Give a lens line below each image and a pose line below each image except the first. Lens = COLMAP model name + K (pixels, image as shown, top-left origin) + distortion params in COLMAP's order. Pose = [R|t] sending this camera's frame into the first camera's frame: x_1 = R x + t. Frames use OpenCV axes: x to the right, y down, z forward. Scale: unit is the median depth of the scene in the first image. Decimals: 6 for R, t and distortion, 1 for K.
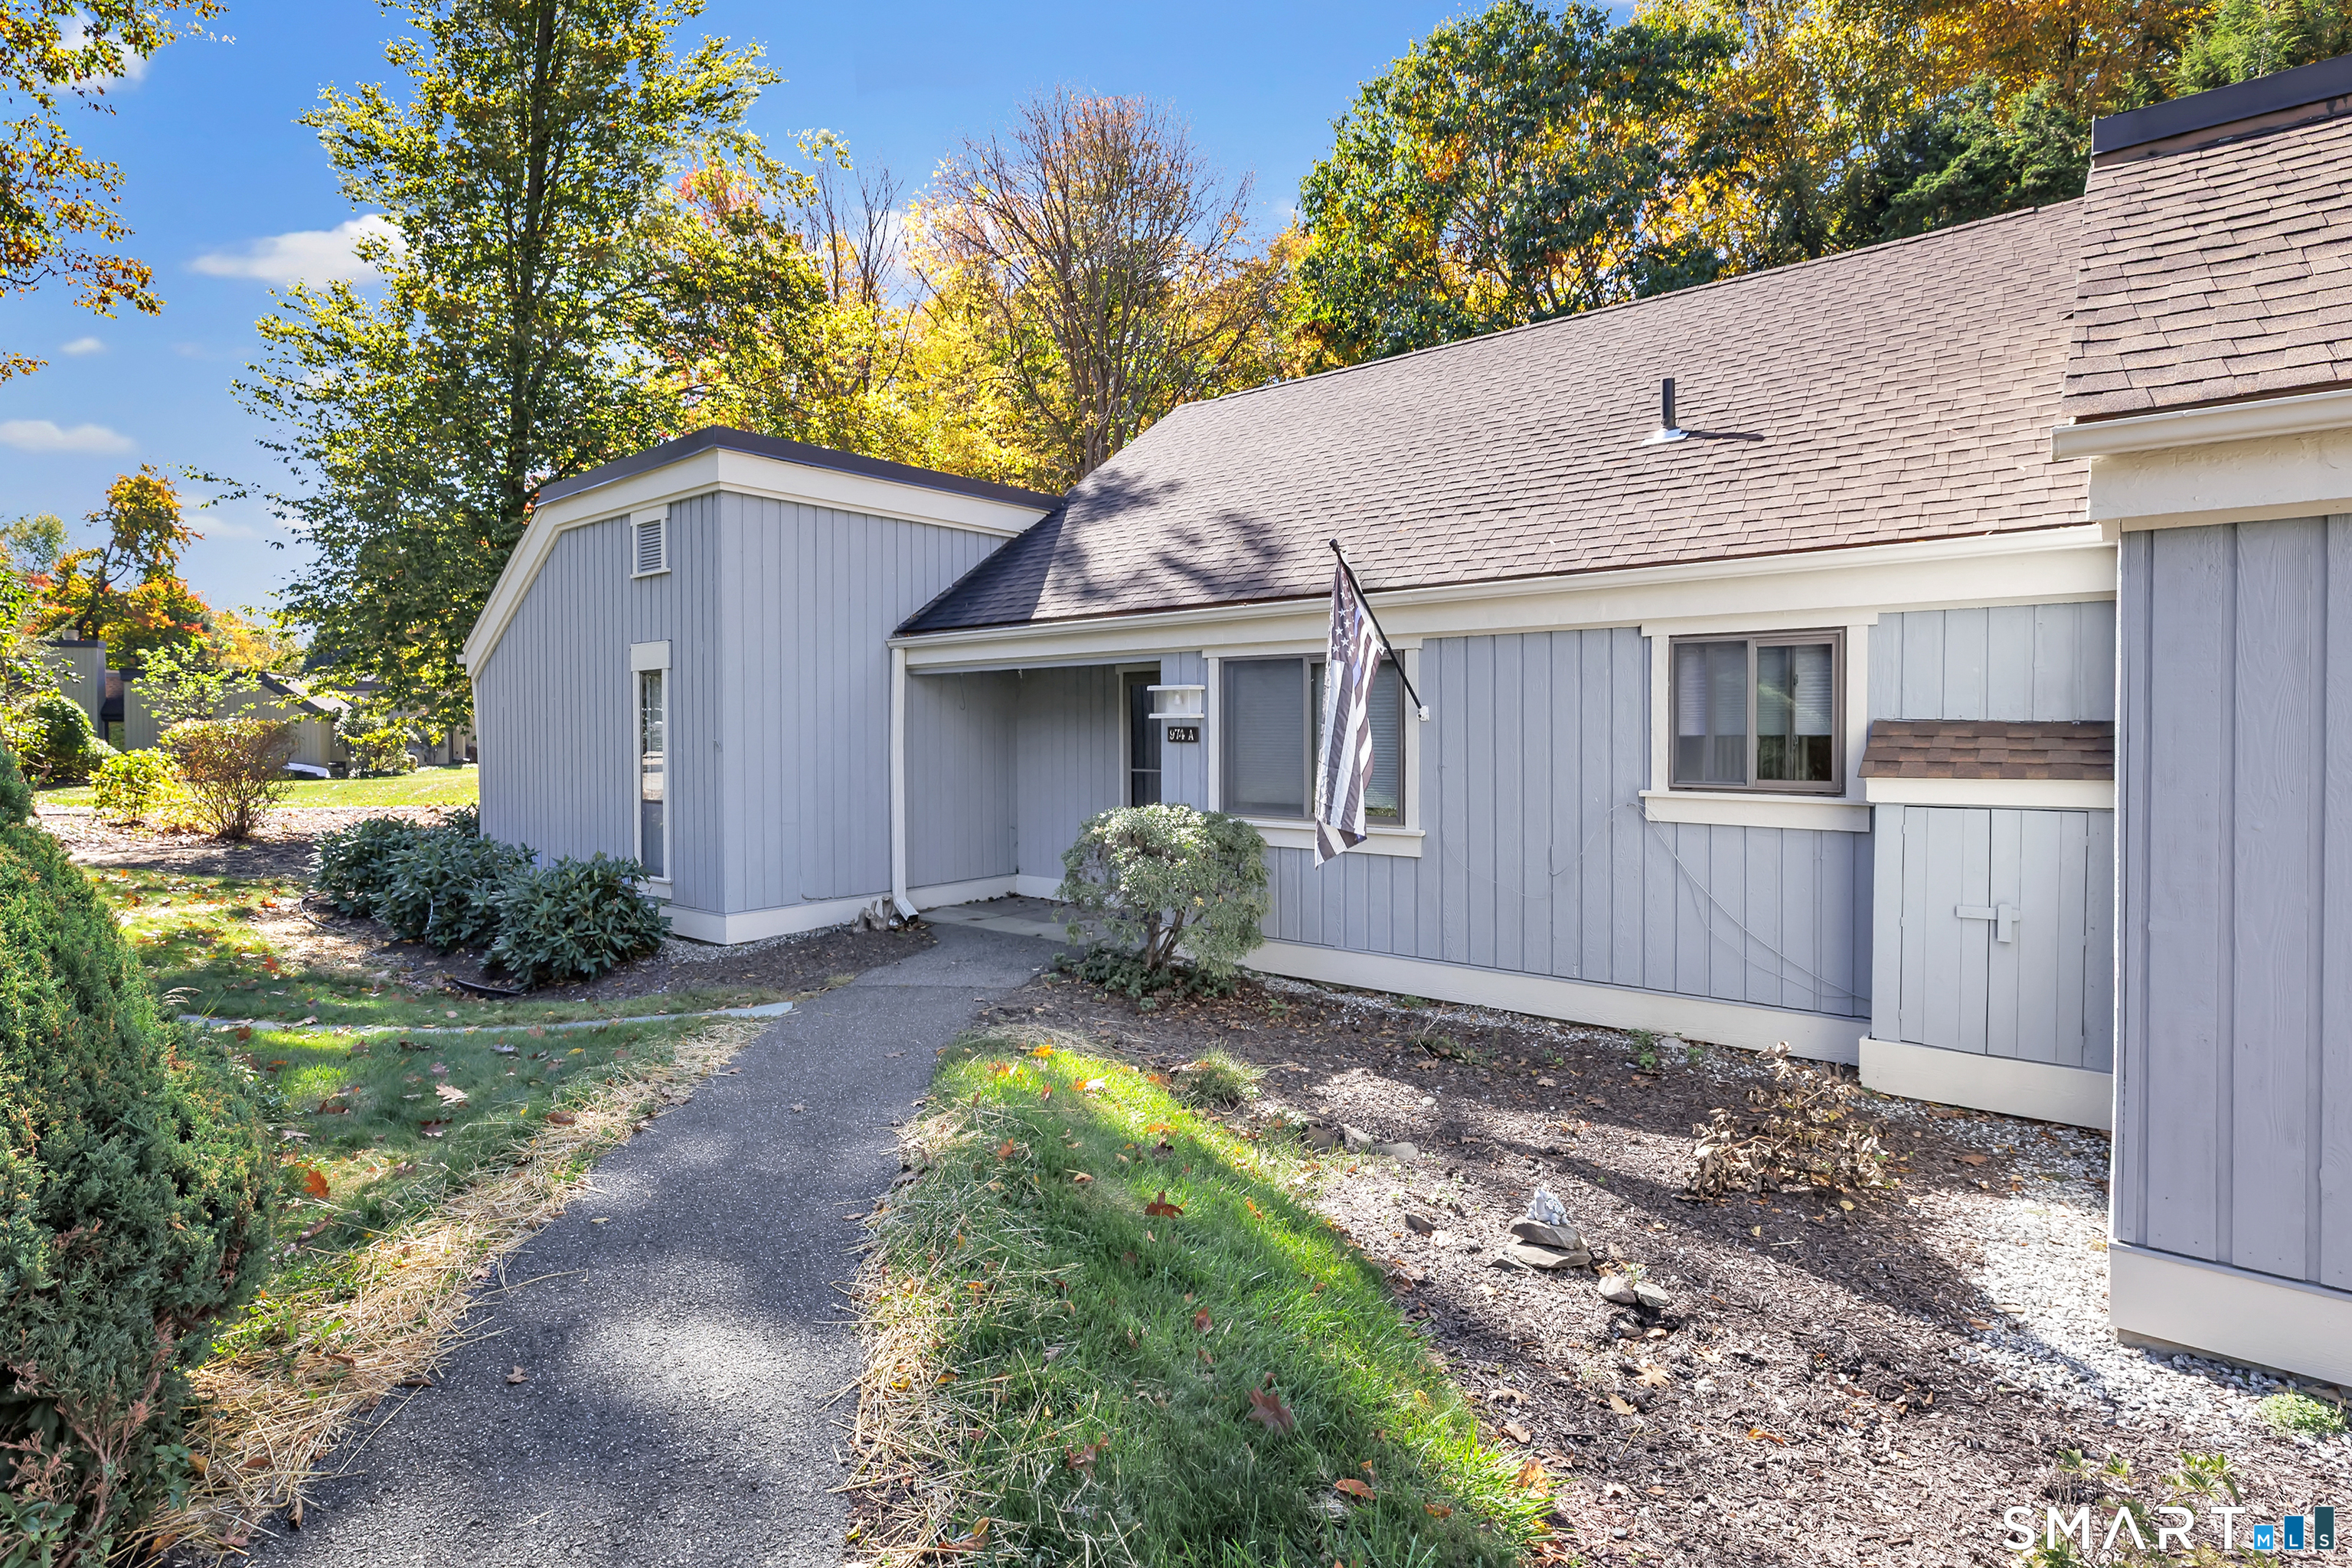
lens RADIAL K [[1056.1, 0, 1176.6], [0, 1056.1, 772.6], [0, 0, 1]] dist [0.000577, 0.000293]
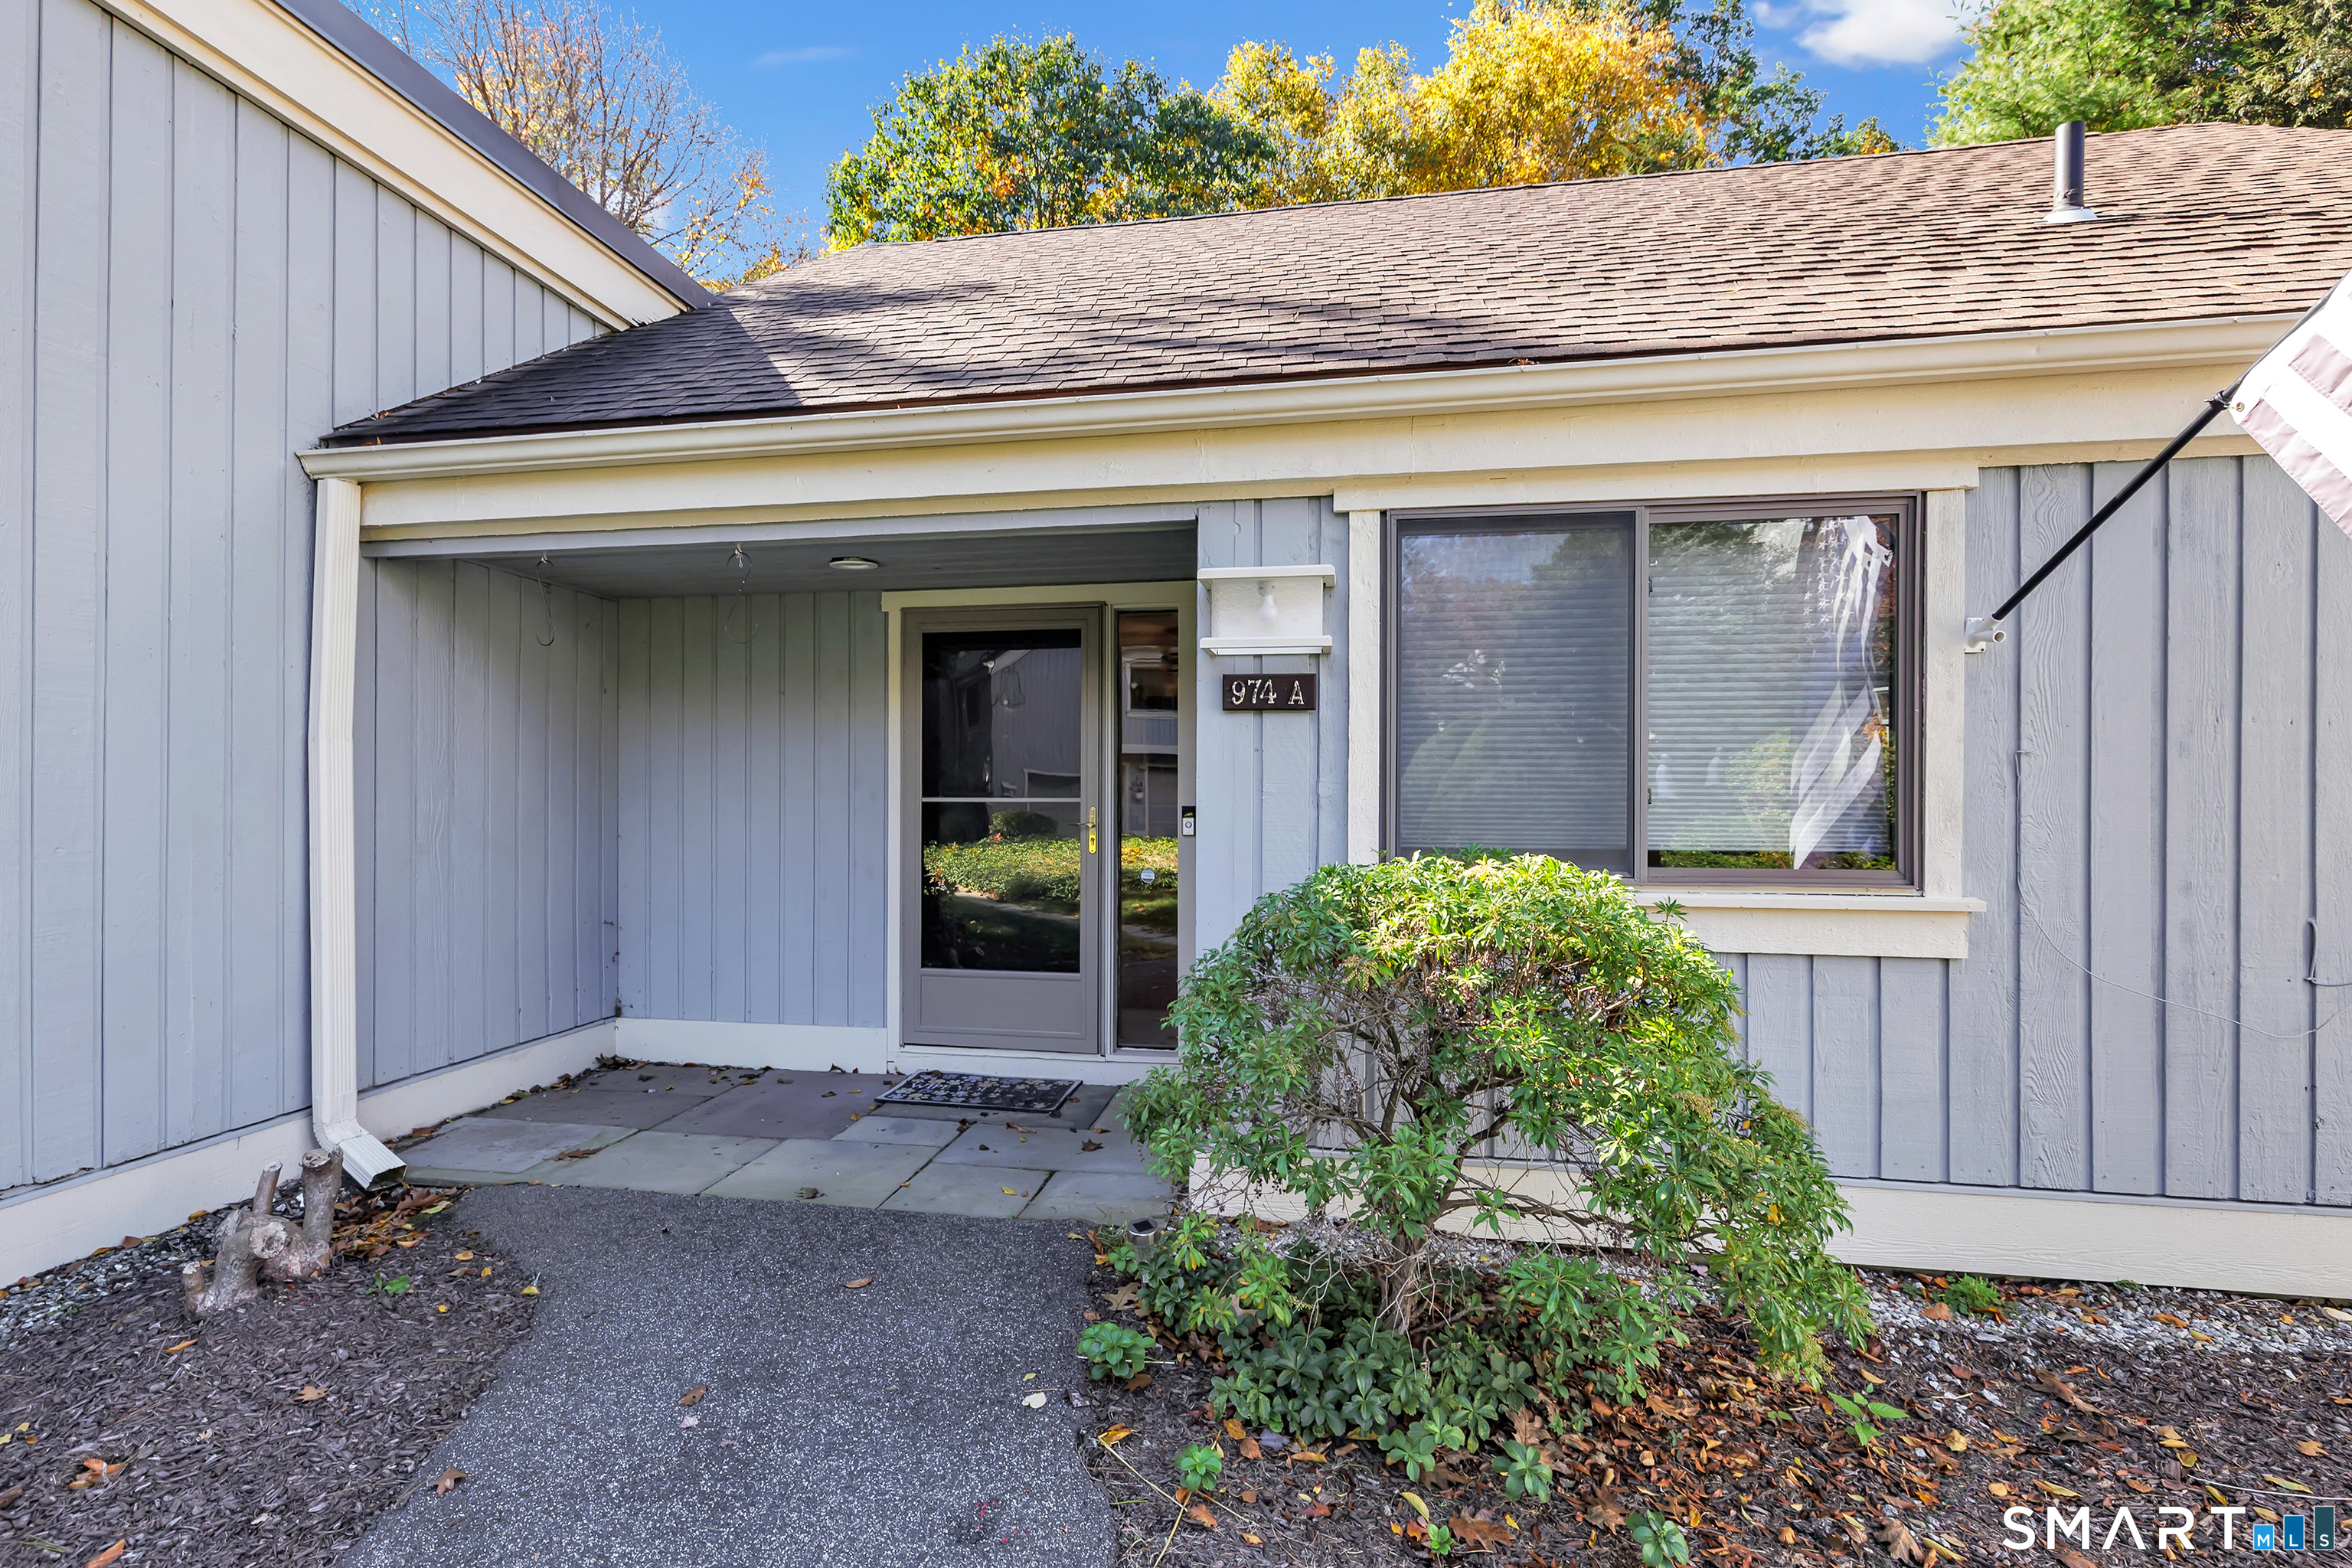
lens RADIAL K [[1008.1, 0, 1179.2], [0, 1008.1, 815.4], [0, 0, 1]] dist [0.000469, 0.000138]
pose [[0.868532, 0.001669, 0.495631, -0.178592], [0.010263, 0.999719, -0.021351, 0.016988], [-0.495528, 0.023630, 0.868271, 0.526255]]
